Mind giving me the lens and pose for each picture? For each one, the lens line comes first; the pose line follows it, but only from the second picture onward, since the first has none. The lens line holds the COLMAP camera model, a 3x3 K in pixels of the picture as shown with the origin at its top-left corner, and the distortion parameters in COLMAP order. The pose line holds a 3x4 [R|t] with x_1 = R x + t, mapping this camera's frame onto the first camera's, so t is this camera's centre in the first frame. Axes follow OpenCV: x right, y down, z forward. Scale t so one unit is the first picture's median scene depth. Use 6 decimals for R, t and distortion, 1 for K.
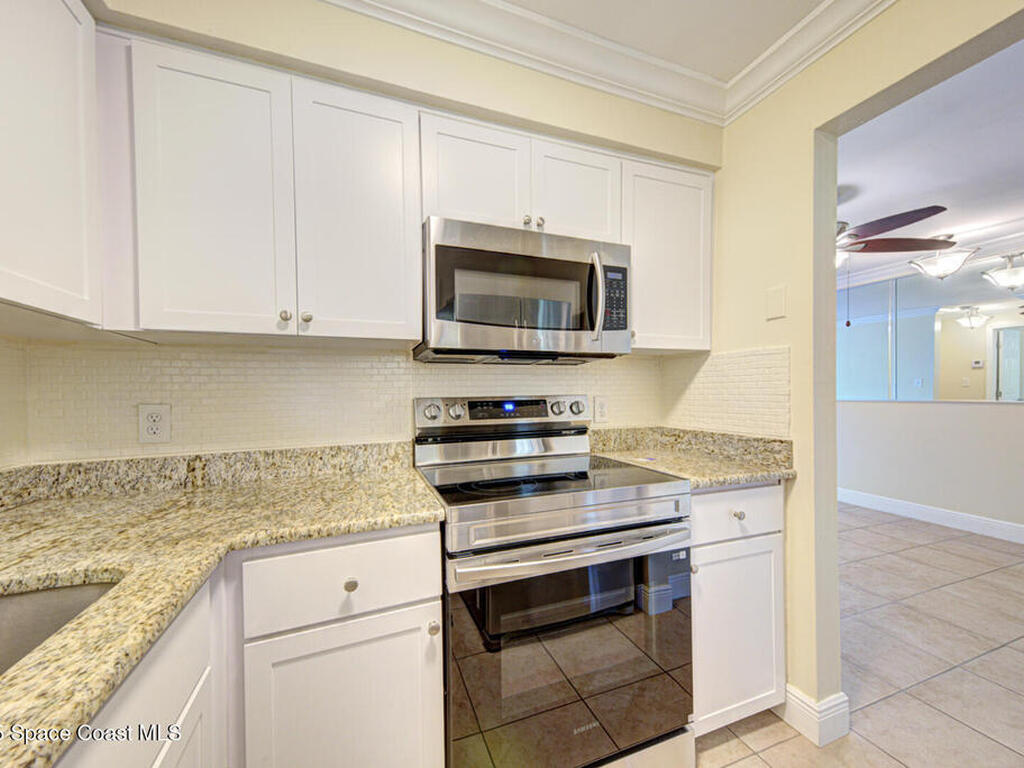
lens RADIAL K [[398.3, 0, 509.9], [0, 398.3, 395.0], [0, 0, 1]] dist [0.024757, -0.000279]
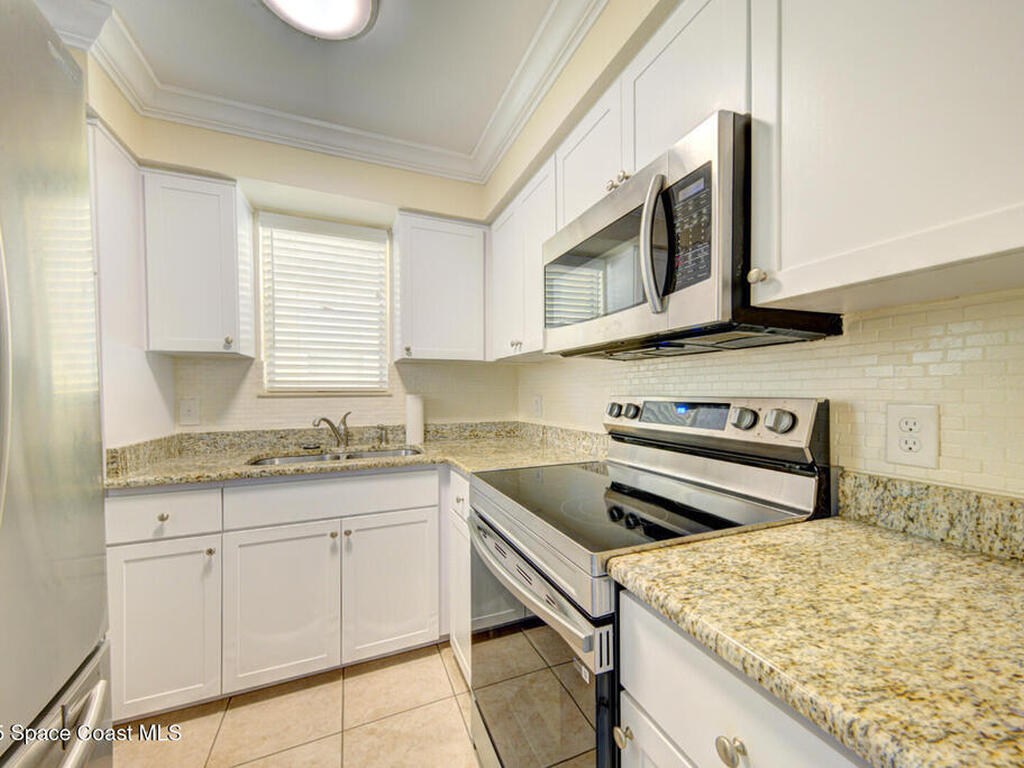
lens RADIAL K [[398.3, 0, 509.9], [0, 398.3, 395.0], [0, 0, 1]] dist [0.024757, -0.000279]
pose [[0.029546, 0.023817, -0.999280, 0.832243], [0.000385, 0.999716, 0.023839, -0.019383], [0.999563, -0.001089, 0.029529, 0.721472]]
